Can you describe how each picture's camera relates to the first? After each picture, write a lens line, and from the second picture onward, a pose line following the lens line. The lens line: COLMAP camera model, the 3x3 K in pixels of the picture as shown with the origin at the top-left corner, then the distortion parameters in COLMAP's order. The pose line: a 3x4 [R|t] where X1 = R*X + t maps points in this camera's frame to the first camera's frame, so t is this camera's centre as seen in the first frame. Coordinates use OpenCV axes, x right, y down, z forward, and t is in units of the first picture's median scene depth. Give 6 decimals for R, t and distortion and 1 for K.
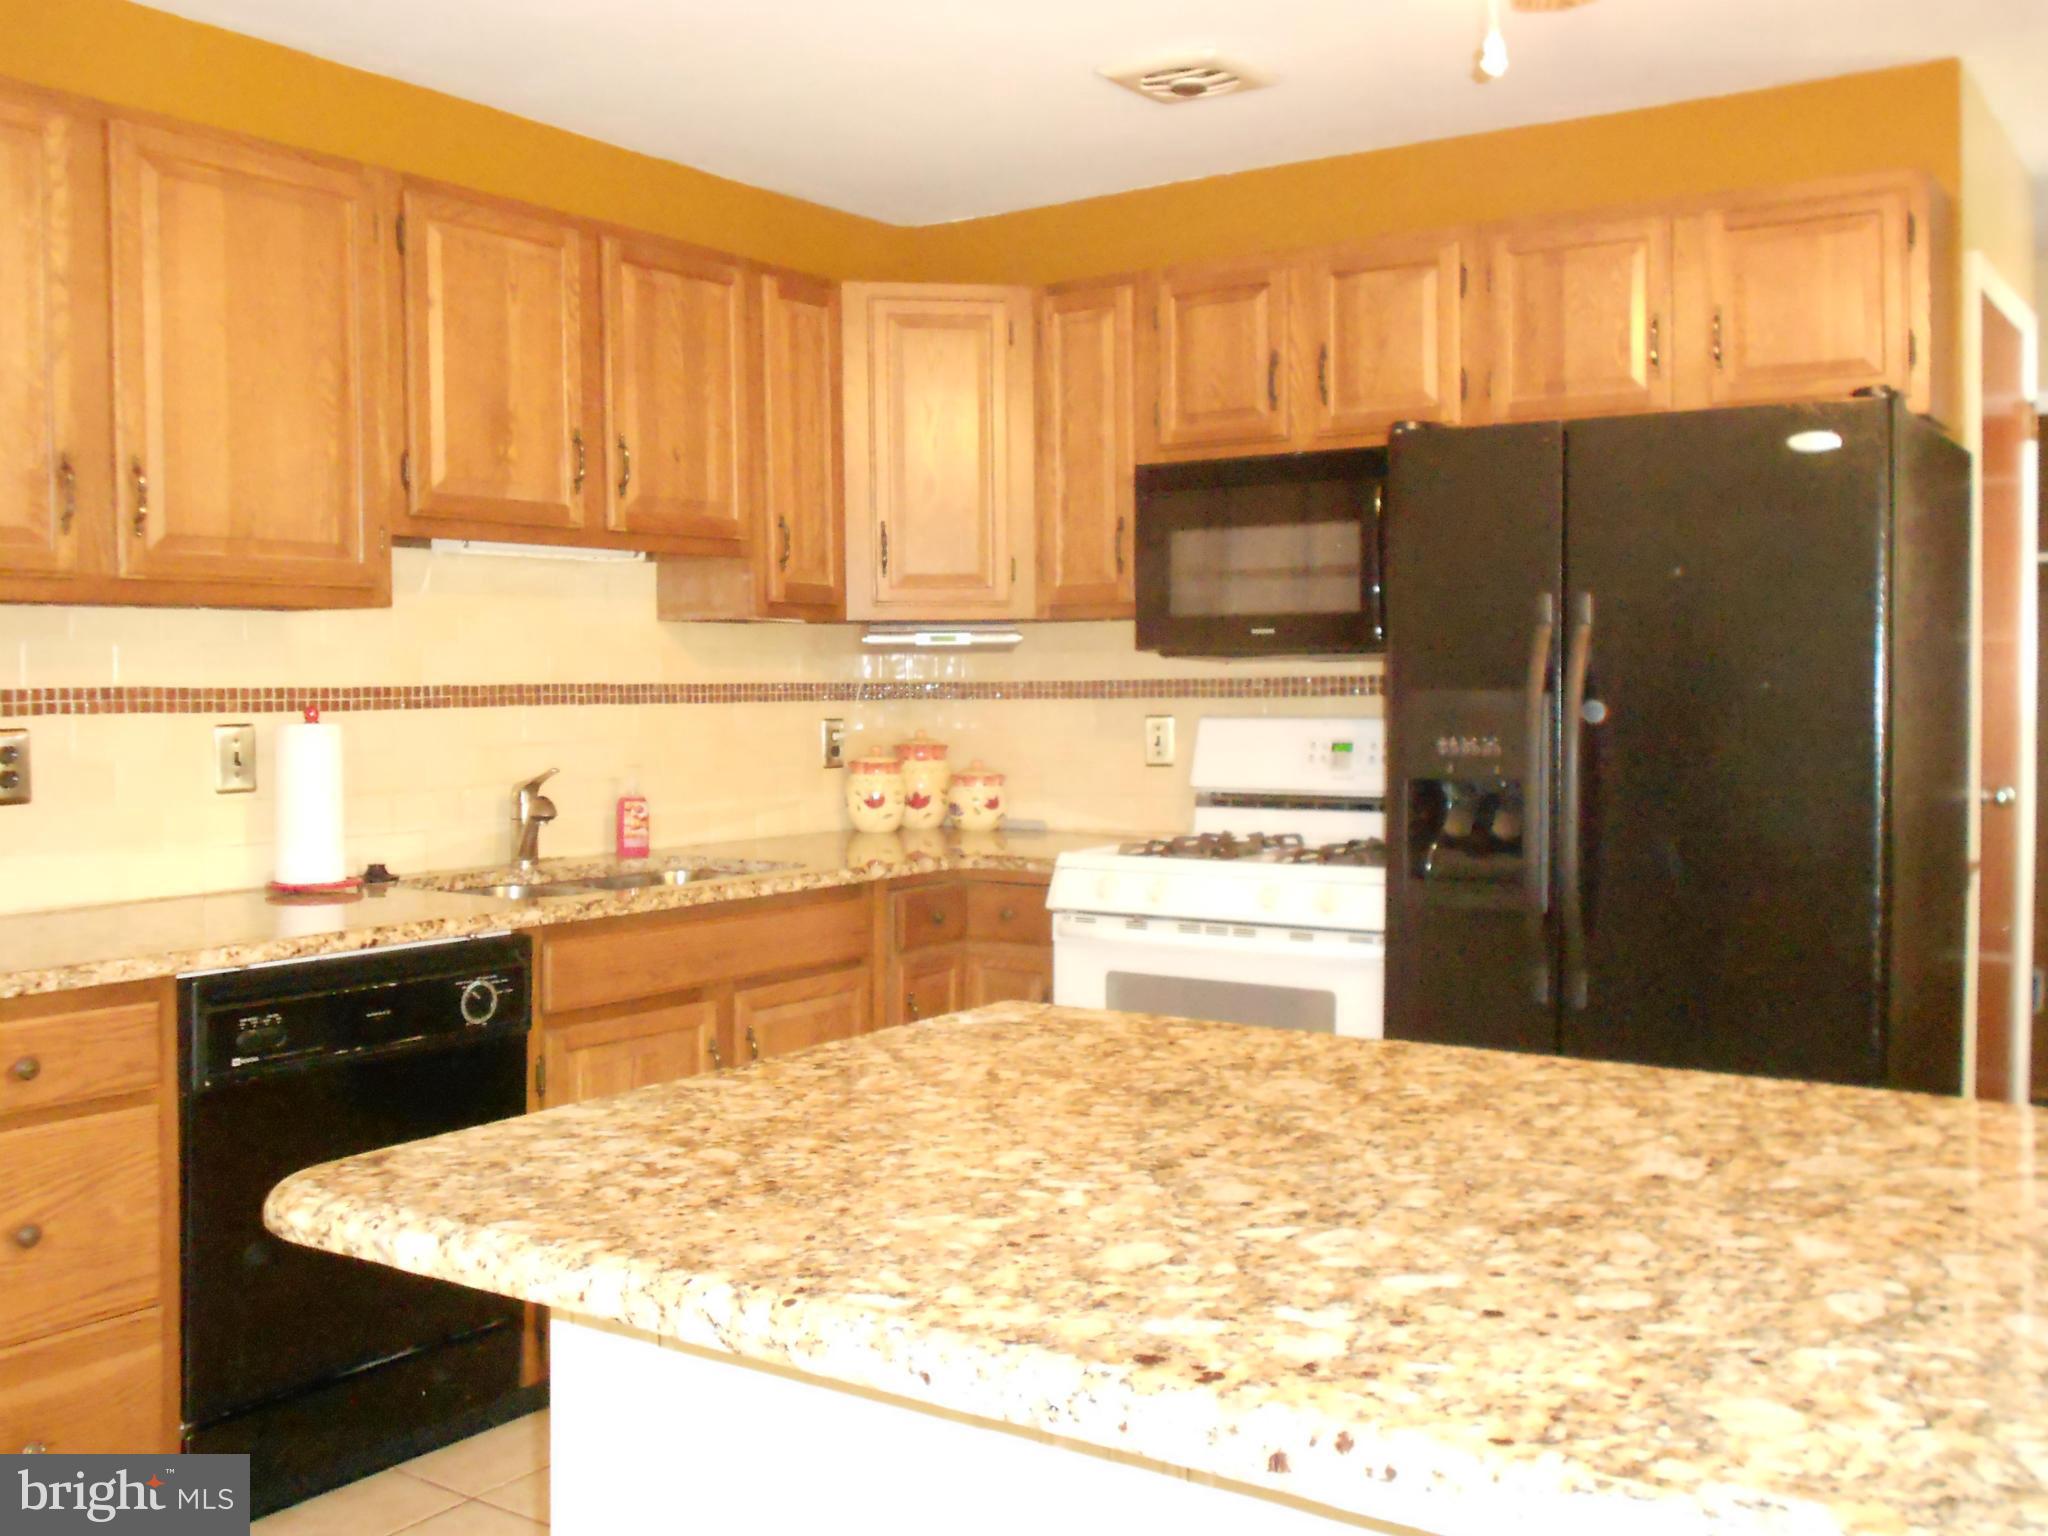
lens RADIAL K [[1933.3, 0, 1083.4], [0, 1933.3, 767.0], [0, 0, 1]] dist [-0.037846, -0.006430]
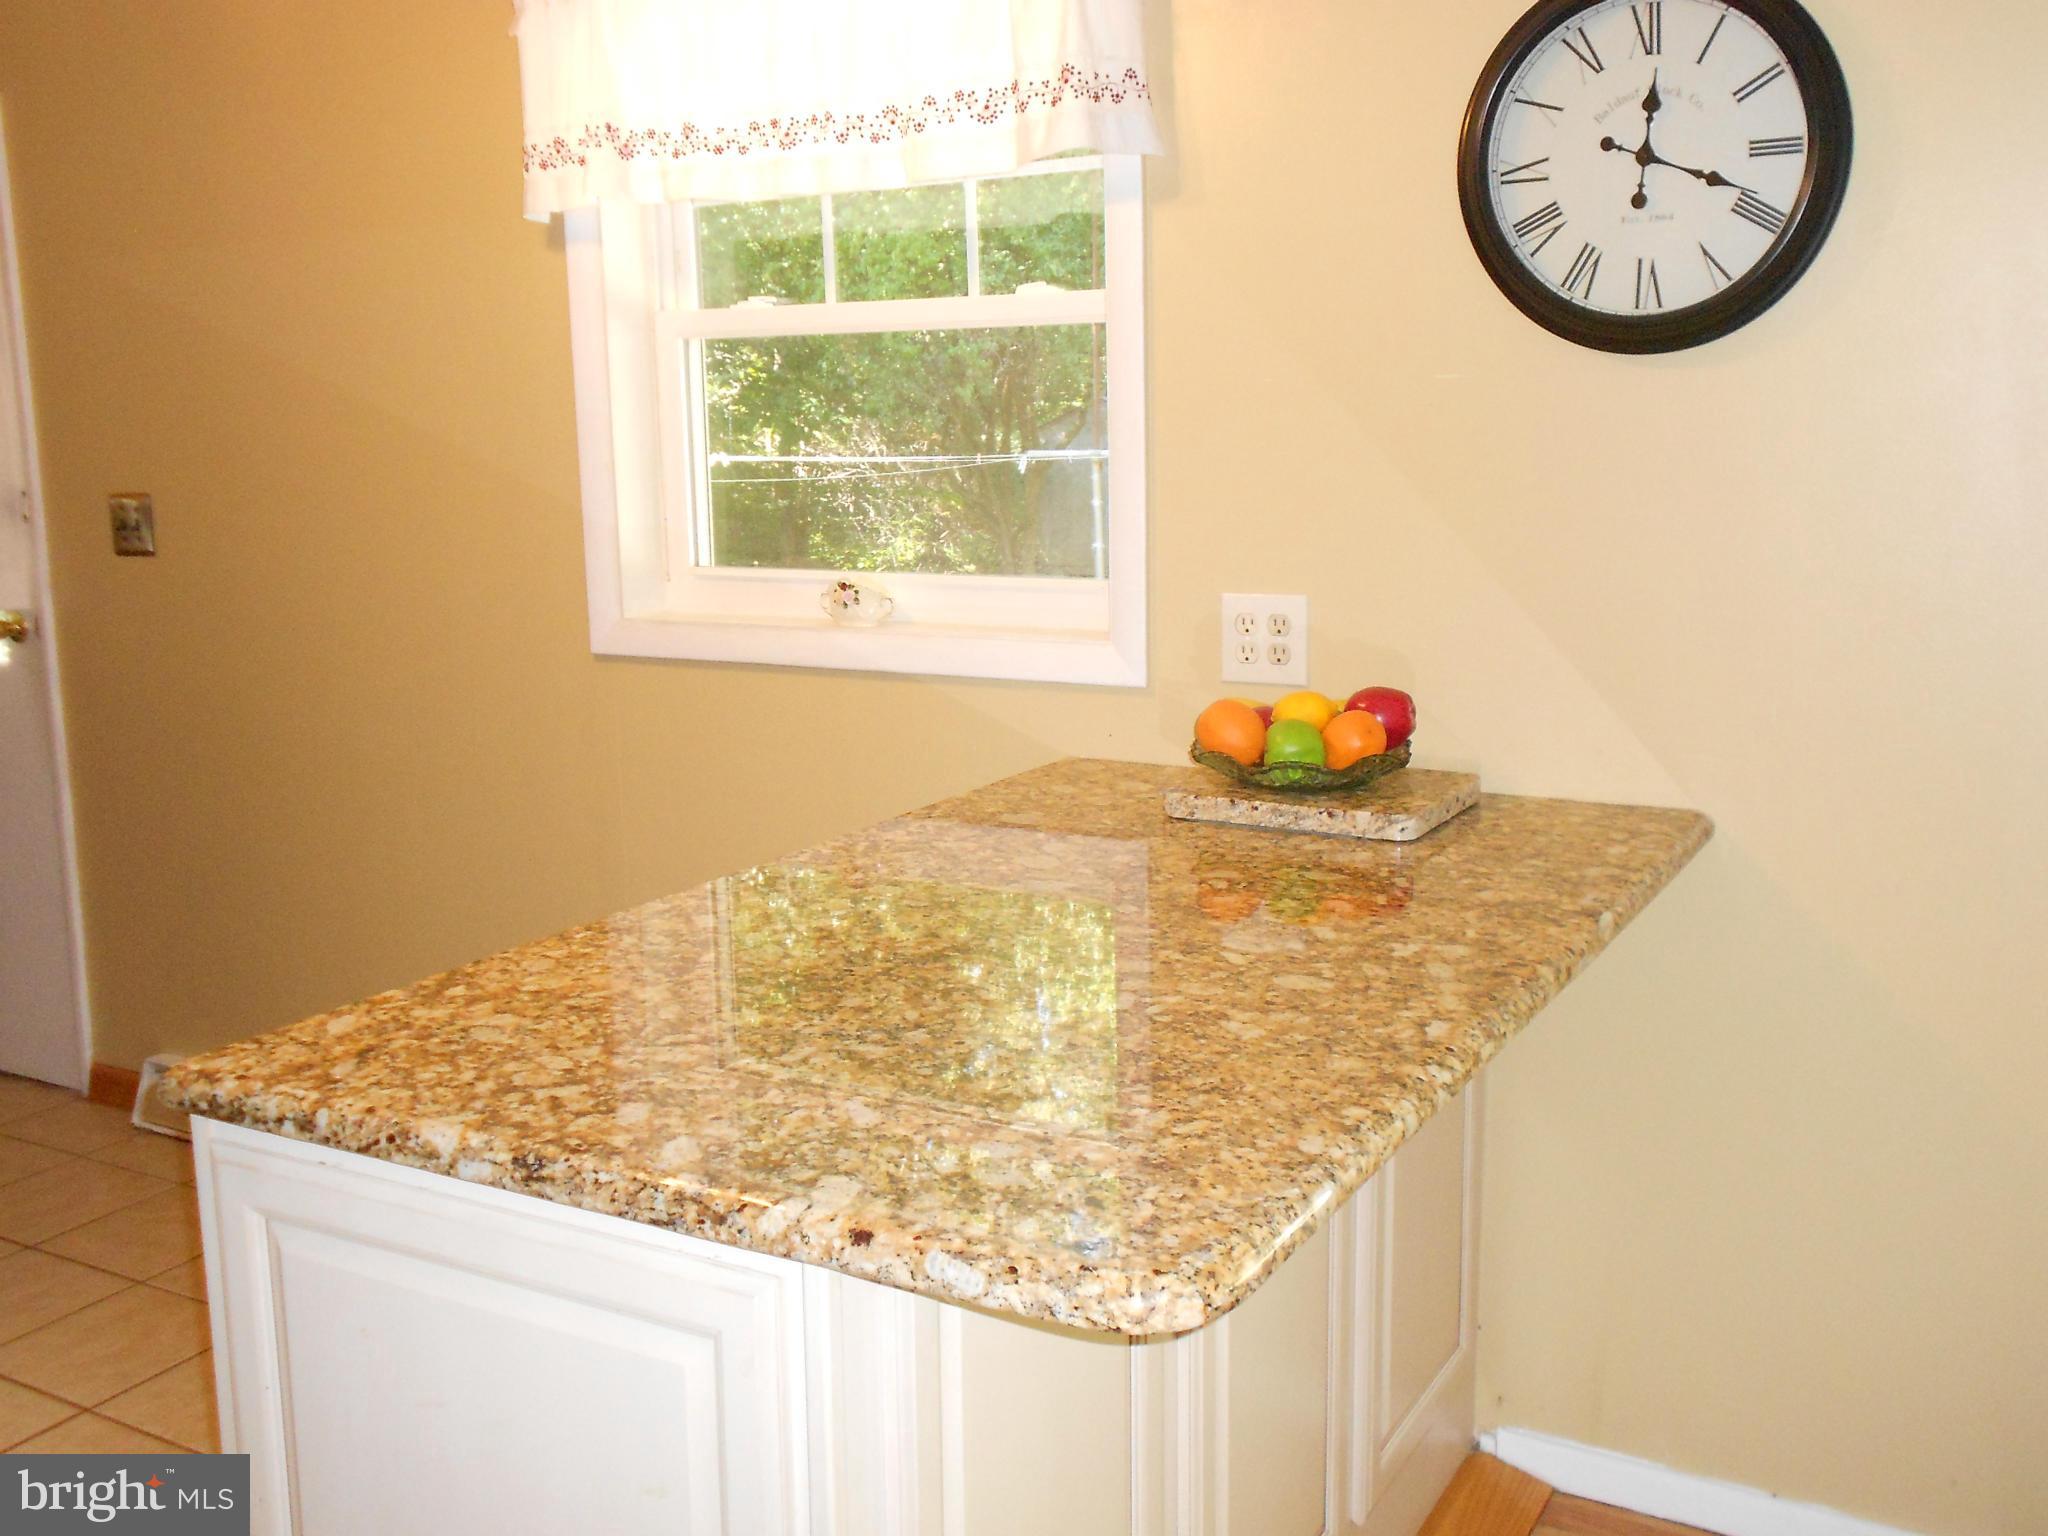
lens RADIAL K [[1933.3, 0, 1083.4], [0, 1933.3, 767.0], [0, 0, 1]] dist [-0.037846, -0.006430]
pose [[-0.080608, -0.167678, 0.982541, -0.427787], [0.055179, 0.983486, 0.172366, -0.053706], [-0.995217, 0.068110, -0.070025, 0.387993]]
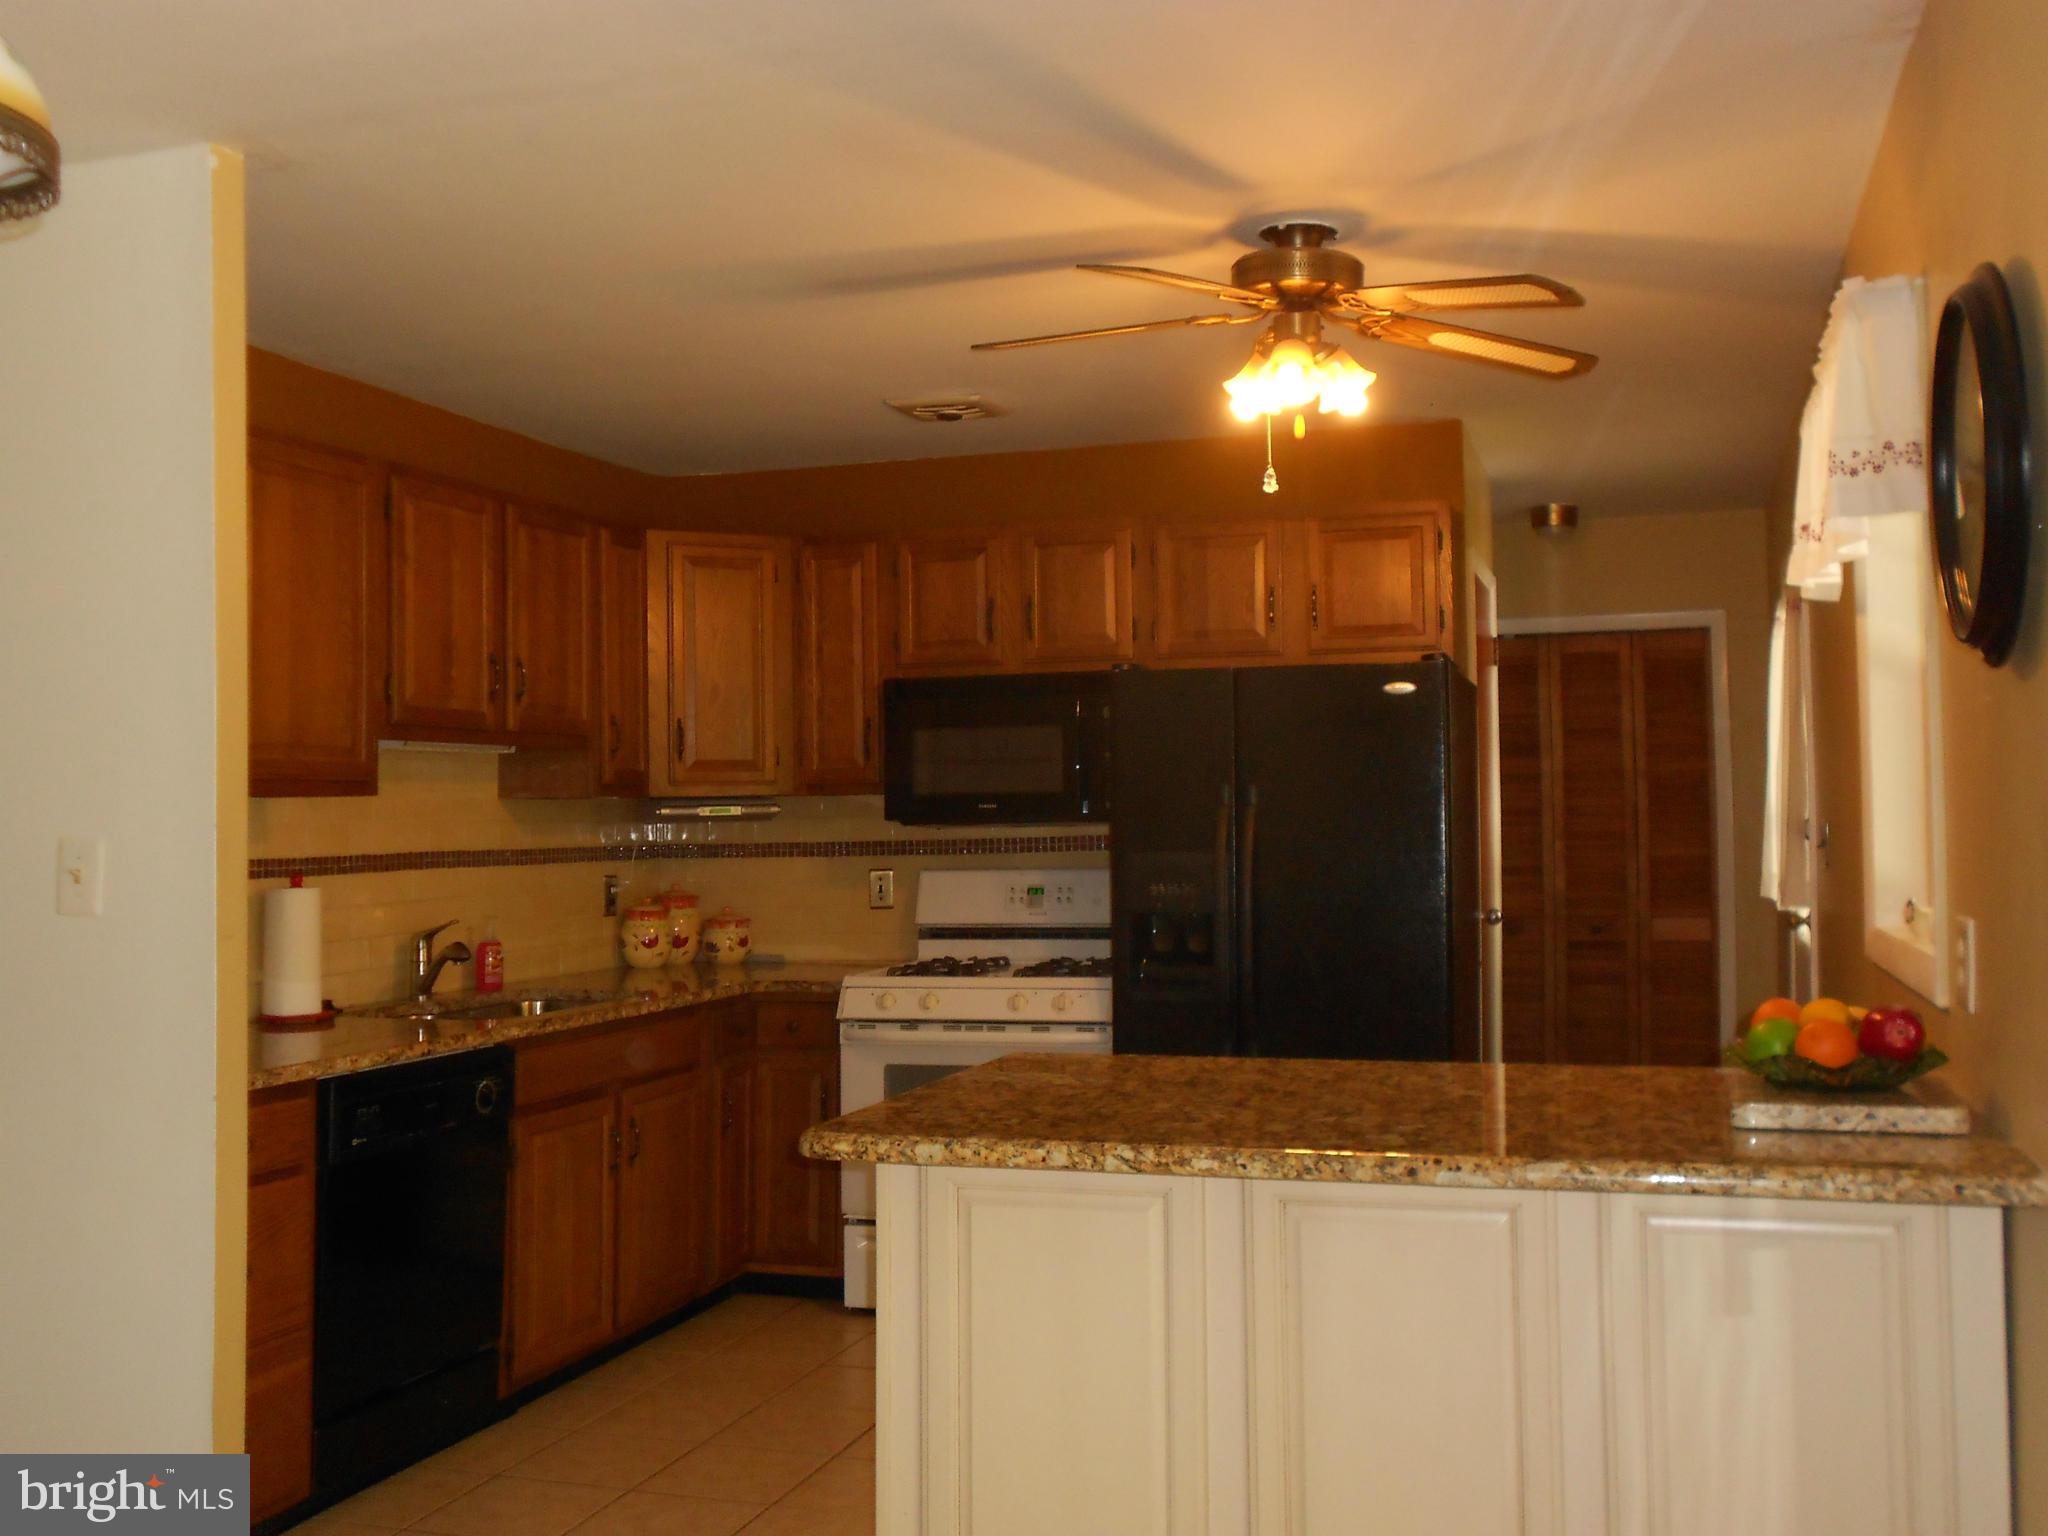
lens RADIAL K [[1933.3, 0, 1083.4], [0, 1933.3, 767.0], [0, 0, 1]] dist [-0.037846, -0.006430]
pose [[0.956026, 0.000658, 0.293282, -0.252991], [0.021064, 0.997261, -0.070902, -0.000767], [-0.292525, 0.073962, 0.953393, -0.320073]]
